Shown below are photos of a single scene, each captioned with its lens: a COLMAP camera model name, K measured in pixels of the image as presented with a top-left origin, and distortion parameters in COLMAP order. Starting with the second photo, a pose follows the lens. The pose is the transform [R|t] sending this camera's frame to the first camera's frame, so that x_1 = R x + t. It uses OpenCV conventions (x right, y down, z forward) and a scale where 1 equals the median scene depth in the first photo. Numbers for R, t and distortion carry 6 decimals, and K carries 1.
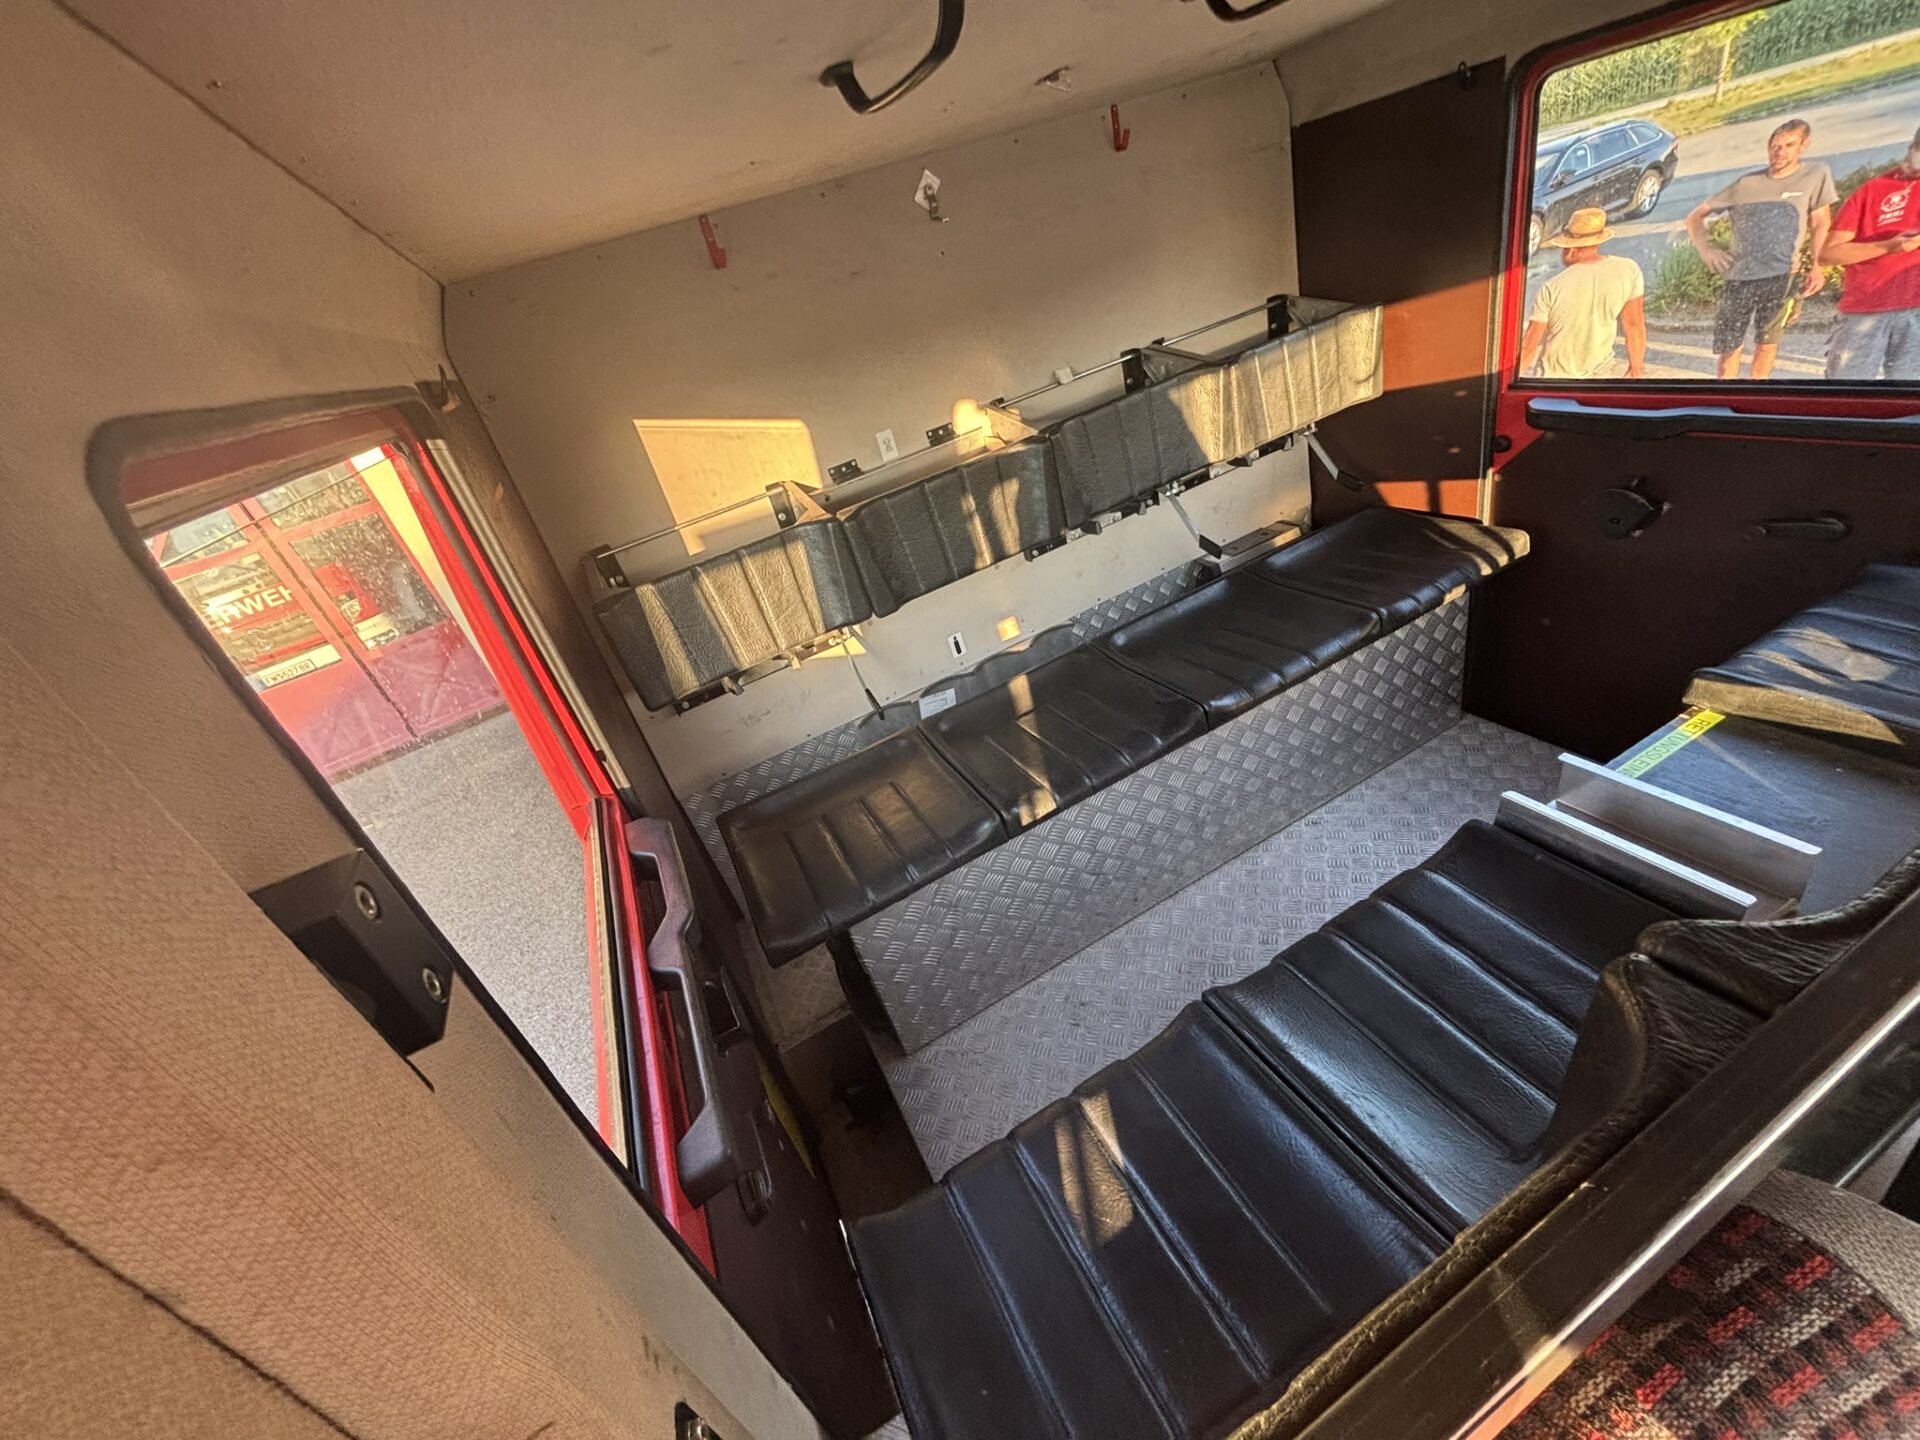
lens RADIAL K [[769.2, 0, 959.2], [0, 769.2, 723.0], [0, 0, 1]] dist [-0.000848, 0.000659]
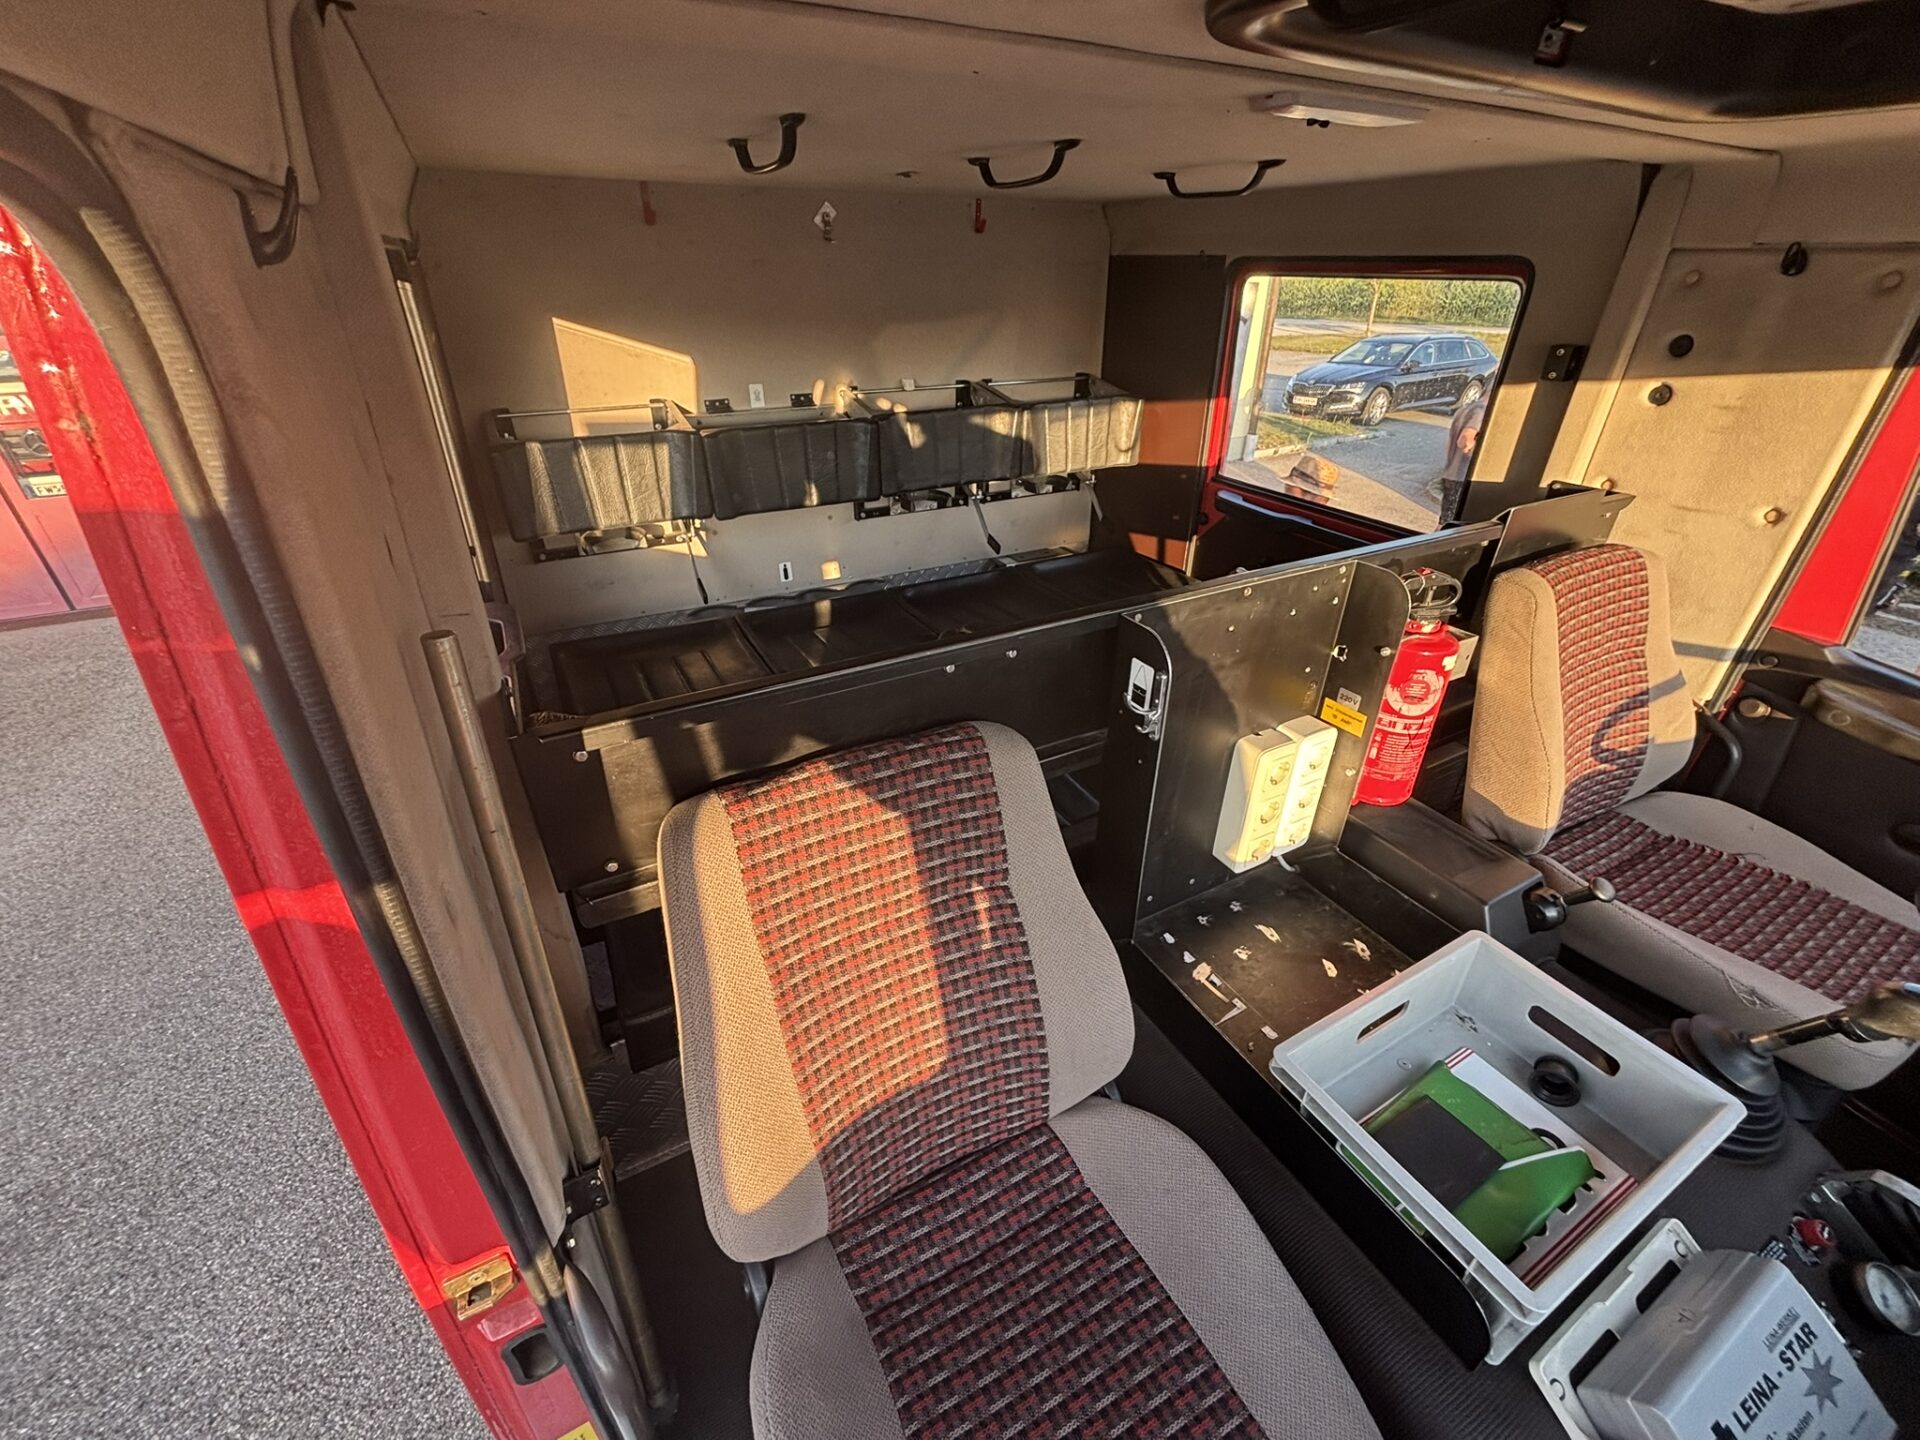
lens RADIAL K [[777.3, 0, 954.6], [0, 777.3, 723.4], [0, 0, 1]] dist [-0.001211, -0.004019]
pose [[0.963785, 0.208975, 0.165674, 0.122693], [-0.204589, 0.977890, -0.043304, 0.156800], [-0.171060, 0.007840, 0.985229, -0.316253]]
